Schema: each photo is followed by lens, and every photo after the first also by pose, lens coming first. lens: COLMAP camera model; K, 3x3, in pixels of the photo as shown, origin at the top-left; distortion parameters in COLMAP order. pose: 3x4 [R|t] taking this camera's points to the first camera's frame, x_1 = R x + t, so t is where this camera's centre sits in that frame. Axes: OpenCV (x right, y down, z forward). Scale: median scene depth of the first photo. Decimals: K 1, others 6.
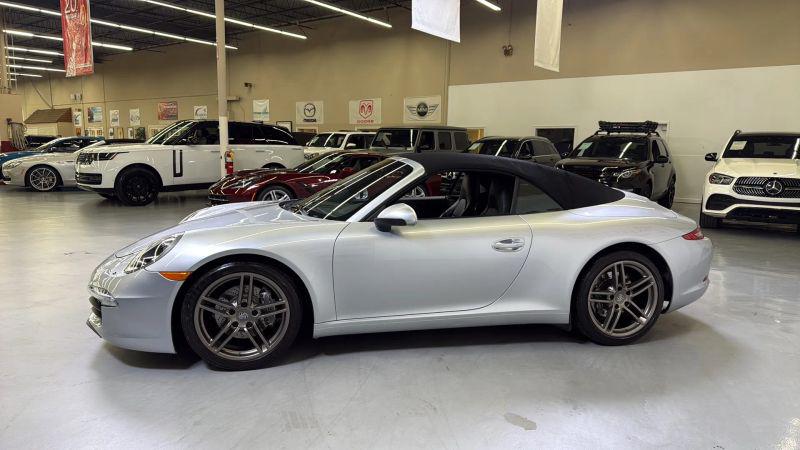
lens RADIAL K [[536.4, 0, 396.7], [0, 536.4, 235.1], [0, 0, 1]] dist [0.053150, -0.064338]
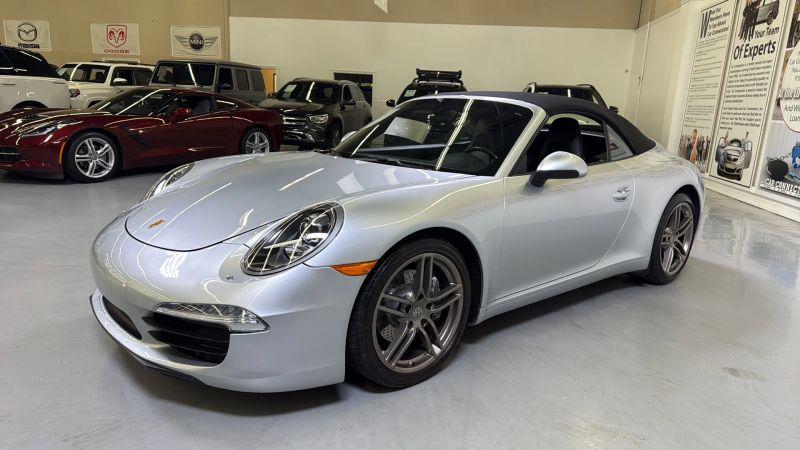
lens RADIAL K [[557.8, 0, 404.9], [0, 557.8, 218.5], [0, 0, 1]] dist [-0.012444, -0.004100]
pose [[0.870100, -0.075831, 0.487007, -0.171094], [0.045276, 0.996213, 0.074226, -0.008448], [-0.490791, -0.042535, 0.870238, 0.094479]]
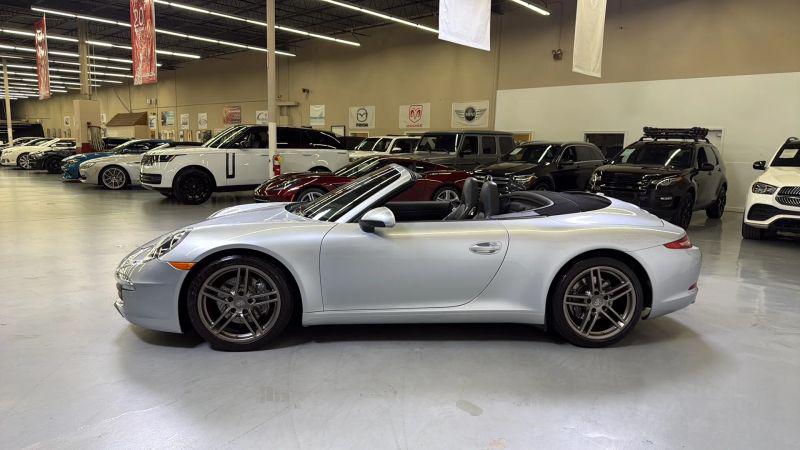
lens RADIAL K [[536.4, 0, 396.7], [0, 536.4, 235.1], [0, 0, 1]] dist [0.053150, -0.064338]
pose [[0.993421, 0.025859, -0.111565, 0.043215], [-0.026433, 0.999644, -0.003670, 0.000429], [0.111430, 0.006595, 0.993750, -0.023912]]
